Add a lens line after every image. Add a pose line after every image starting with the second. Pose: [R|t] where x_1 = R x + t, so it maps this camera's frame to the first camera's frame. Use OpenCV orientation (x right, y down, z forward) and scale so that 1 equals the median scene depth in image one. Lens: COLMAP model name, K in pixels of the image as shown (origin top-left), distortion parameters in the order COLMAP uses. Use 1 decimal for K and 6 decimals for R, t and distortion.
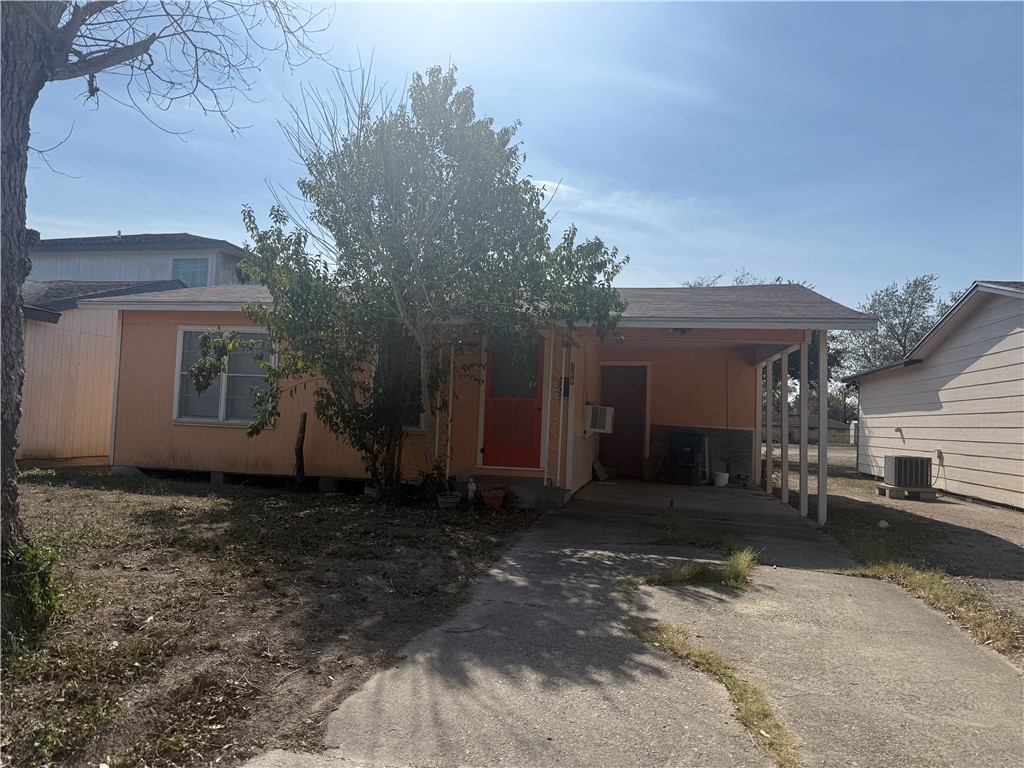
lens RADIAL K [[732.5, 0, 511.9], [0, 732.5, 381.3], [0, 0, 1]] dist [0.025310, -0.033575]
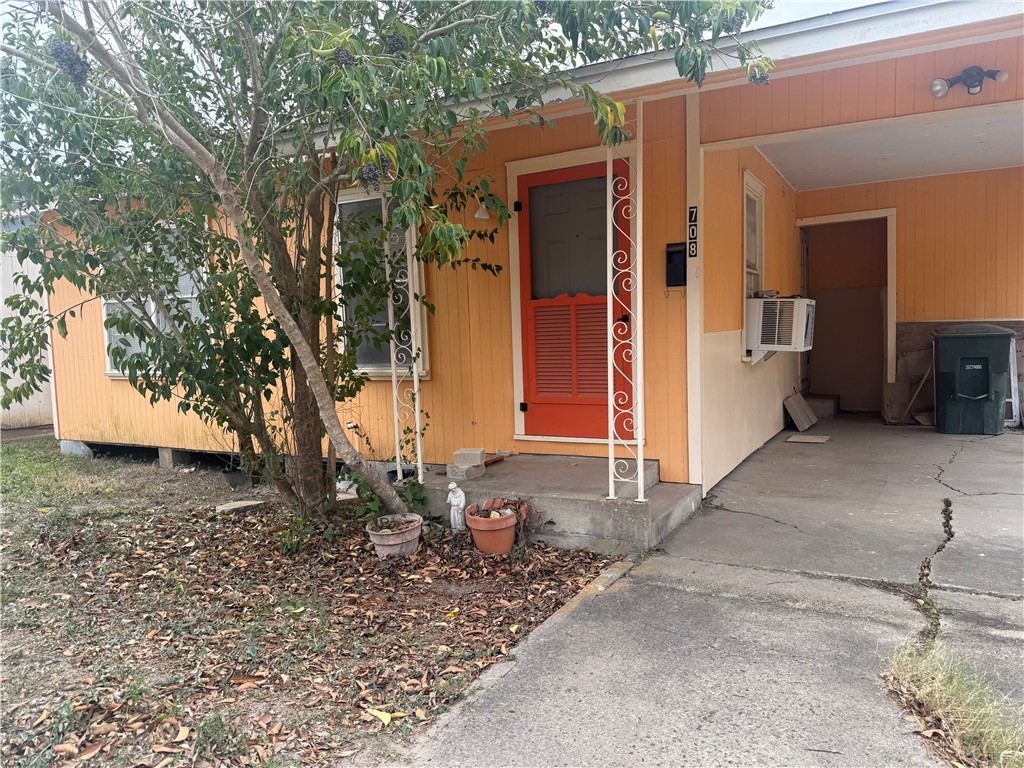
lens RADIAL K [[732.5, 0, 518.3], [0, 732.5, 386.4], [0, 0, 1]] dist [0.025310, -0.033575]
pose [[0.952943, -0.050455, -0.298921, 0.132857], [0.089167, 0.989084, 0.117312, 0.025781], [0.289739, -0.138445, 0.947040, 0.632817]]
